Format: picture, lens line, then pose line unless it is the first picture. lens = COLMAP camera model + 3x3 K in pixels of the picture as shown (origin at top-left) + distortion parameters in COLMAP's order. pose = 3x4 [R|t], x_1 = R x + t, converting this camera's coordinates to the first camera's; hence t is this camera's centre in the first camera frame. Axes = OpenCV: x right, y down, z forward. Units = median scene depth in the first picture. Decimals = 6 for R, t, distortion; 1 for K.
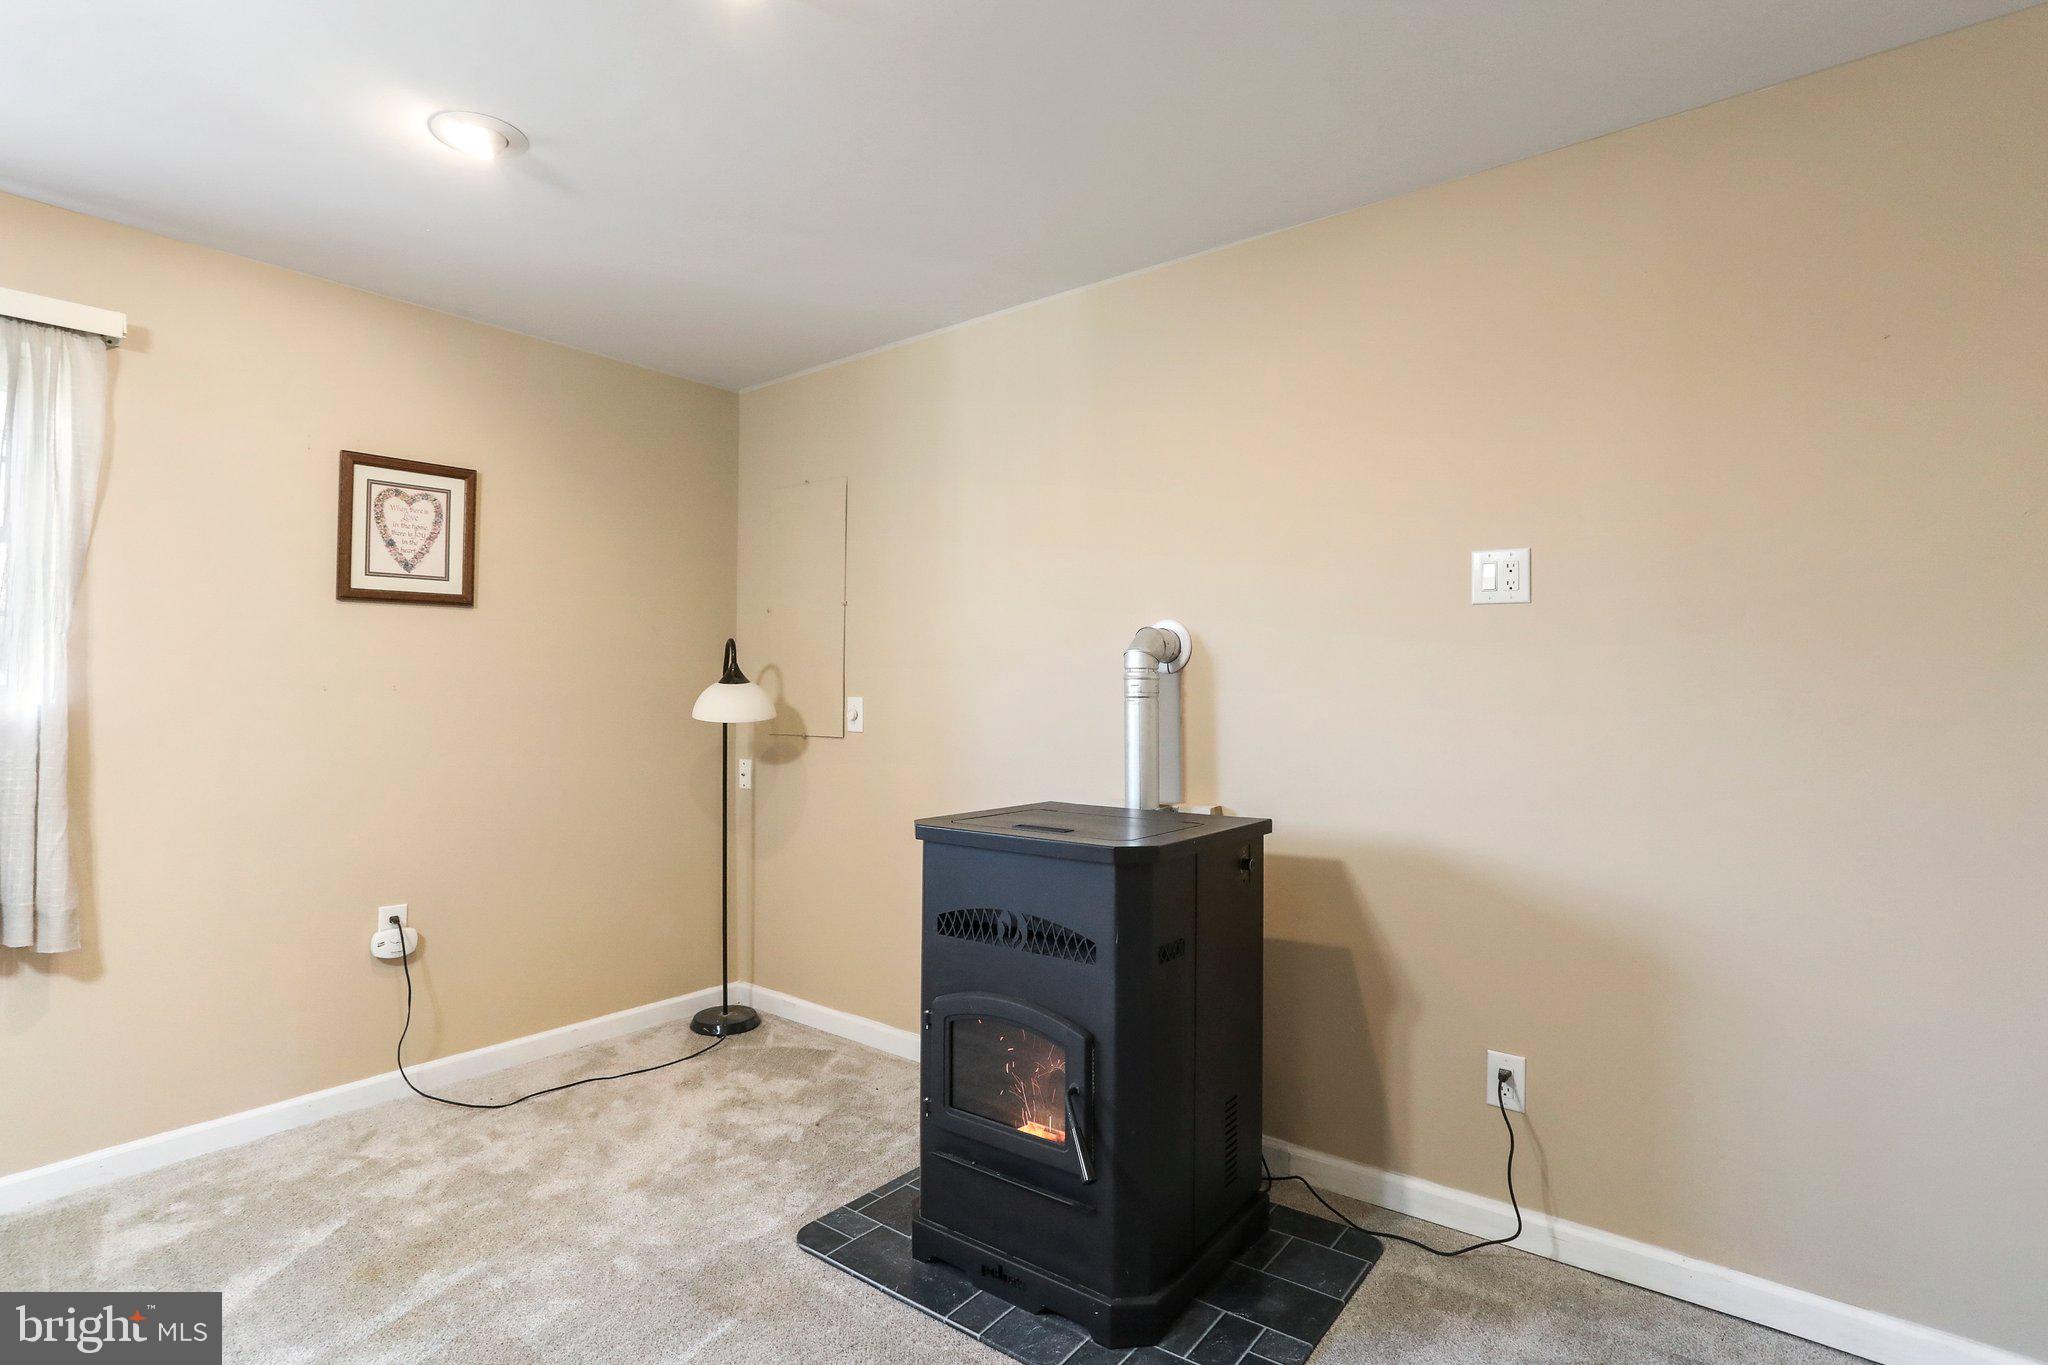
lens RADIAL K [[996.9, 0, 1024.0], [0, 996.9, 682.5], [0, 0, 1]] dist [-0.021260, 0.000502]
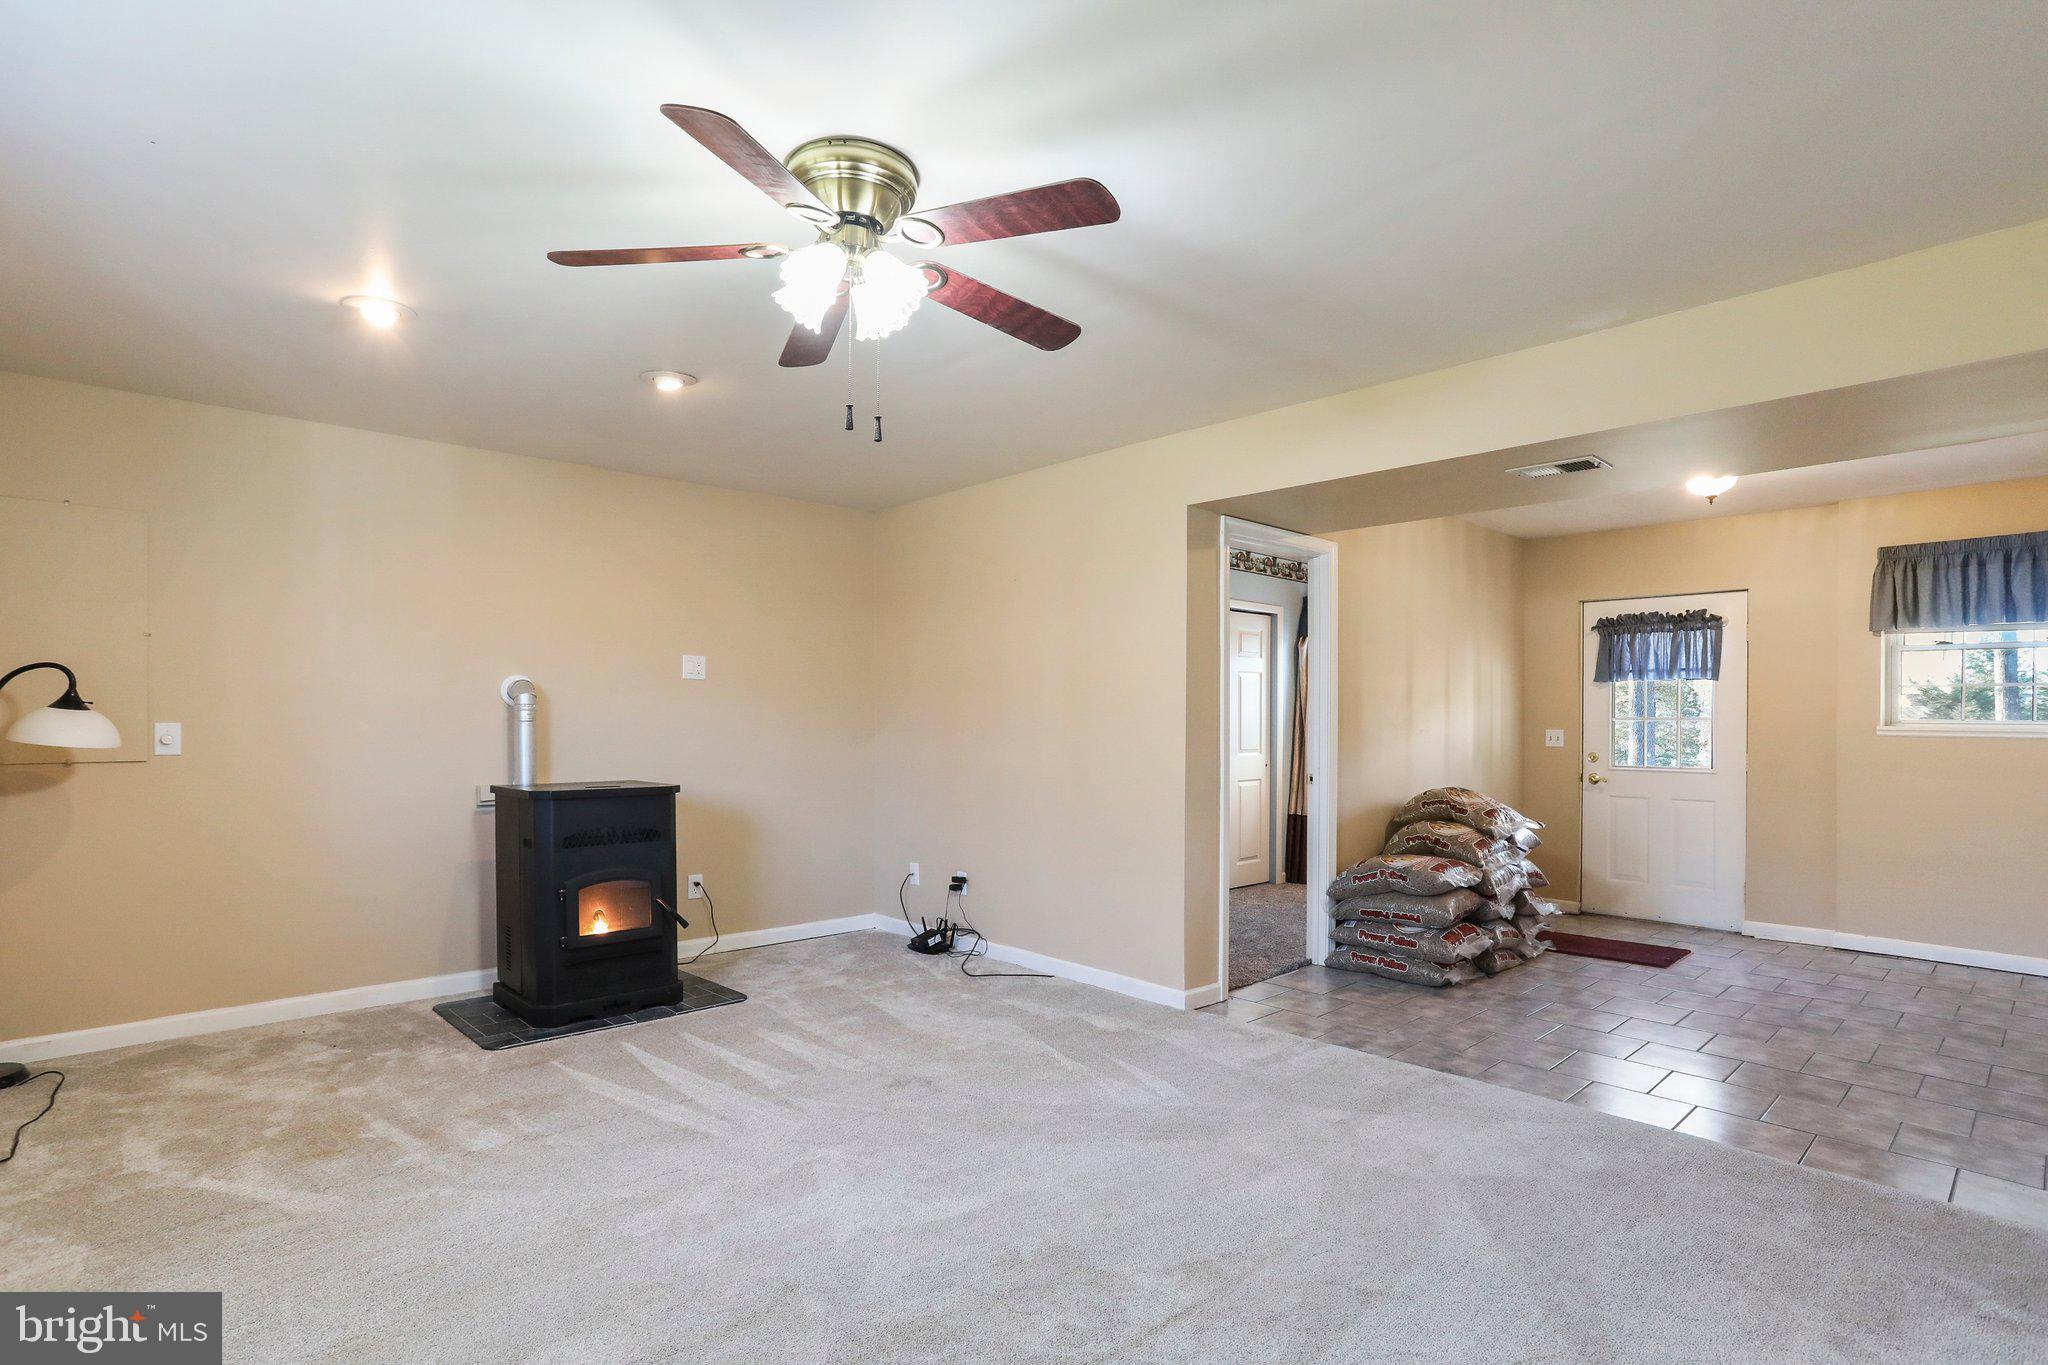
lens RADIAL K [[1000.3, 0, 1032.6], [0, 1000.3, 738.2], [0, 0, 1]] dist [-0.021084, 0.001887]
pose [[0.166658, -0.024383, 0.985713, -1.546163], [-0.014951, 0.999517, 0.027252, -0.017011], [-0.985901, -0.019279, 0.166213, -0.146956]]
